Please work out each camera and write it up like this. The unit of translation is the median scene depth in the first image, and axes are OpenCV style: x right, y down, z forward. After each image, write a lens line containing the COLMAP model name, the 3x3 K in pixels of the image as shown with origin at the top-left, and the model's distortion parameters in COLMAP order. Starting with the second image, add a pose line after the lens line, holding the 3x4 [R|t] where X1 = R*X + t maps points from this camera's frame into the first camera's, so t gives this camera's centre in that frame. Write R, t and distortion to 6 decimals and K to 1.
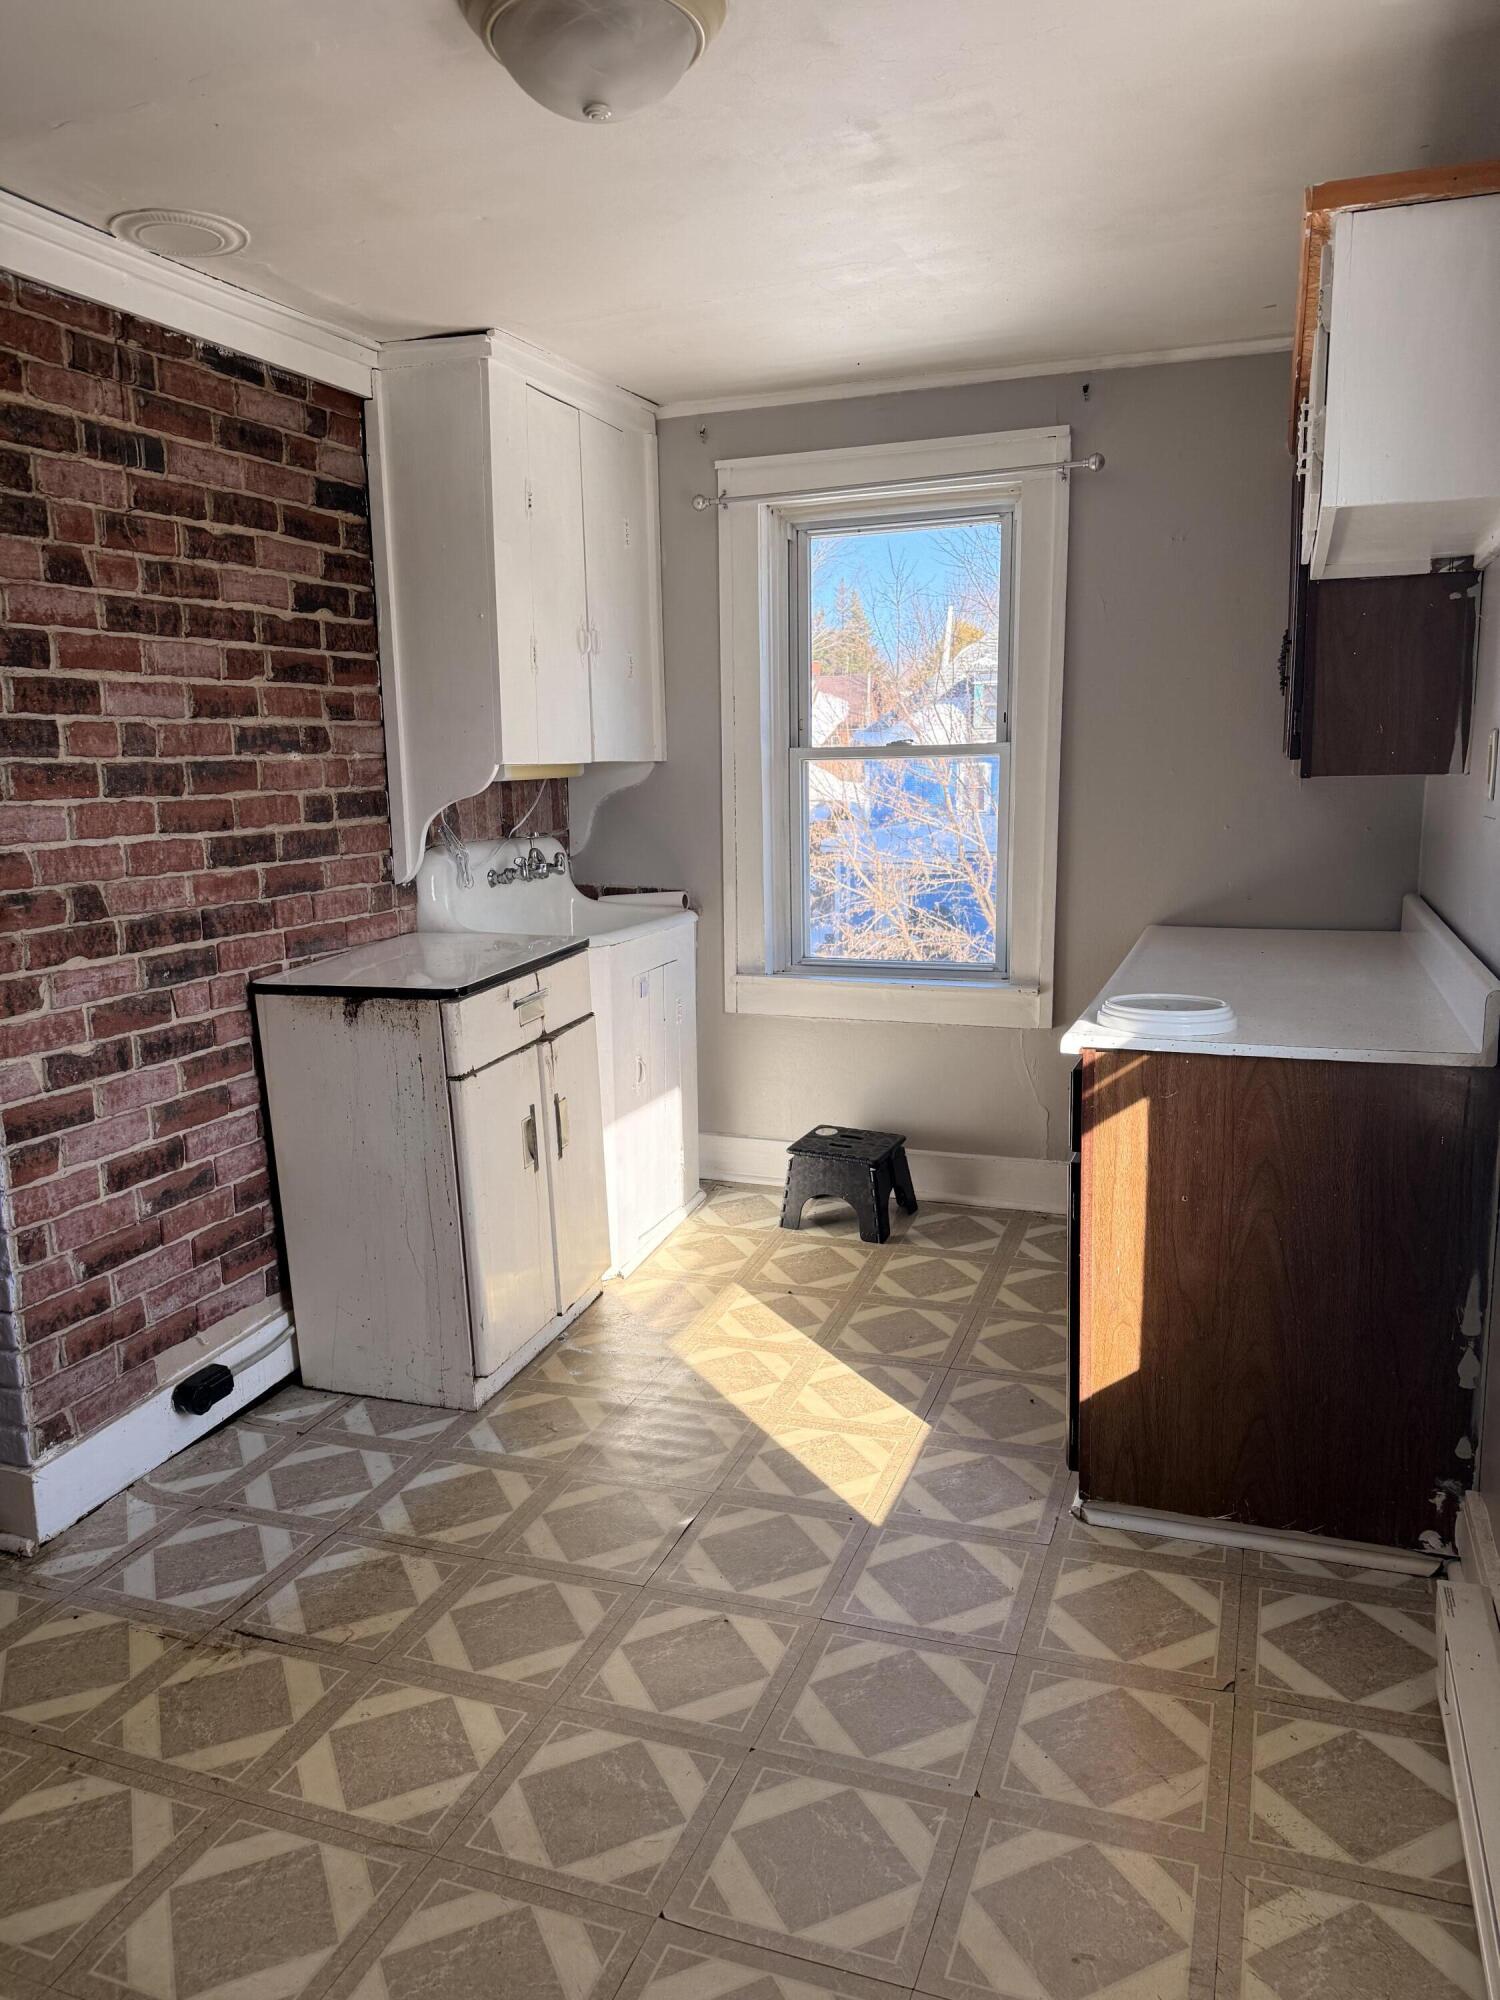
lens RADIAL K [[1387.8, 0, 749.7], [0, 1387.8, 1010.6], [0, 0, 1]] dist [0.012771, -0.004311]
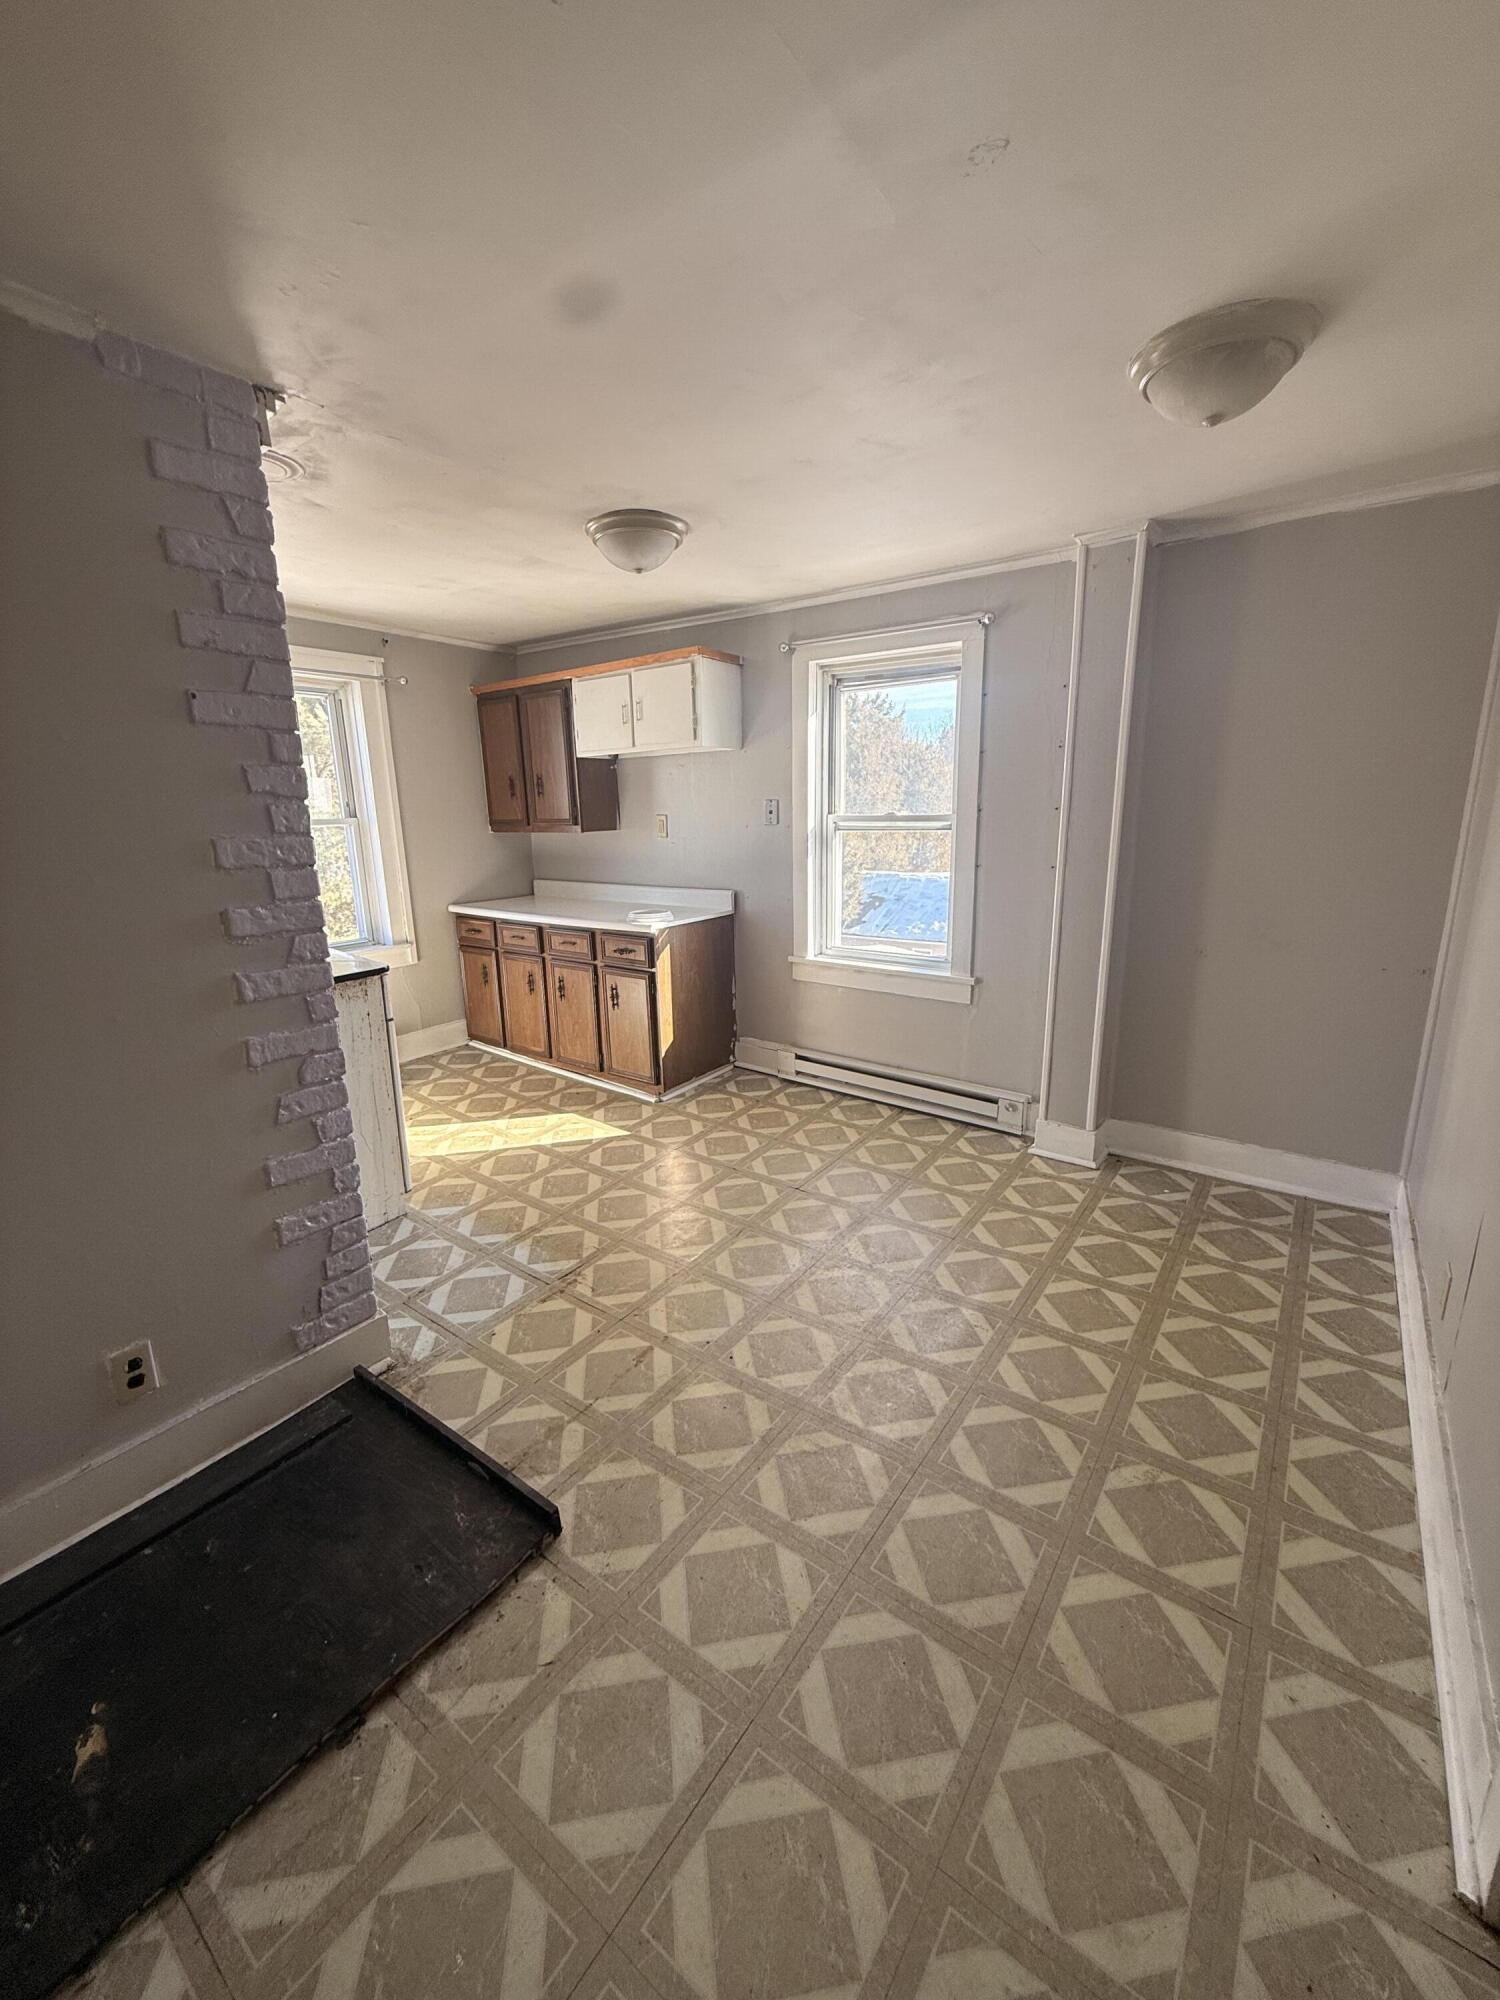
lens RADIAL K [[803.4, 0, 751.6], [0, 803.4, 992.1], [0, 0, 1]] dist [-0.001148, 0.000434]
pose [[0.258932, -0.204847, 0.943924, -1.203570], [0.180272, 0.970330, 0.161126, -0.073209], [-0.948924, 0.128443, 0.288178, 0.346433]]
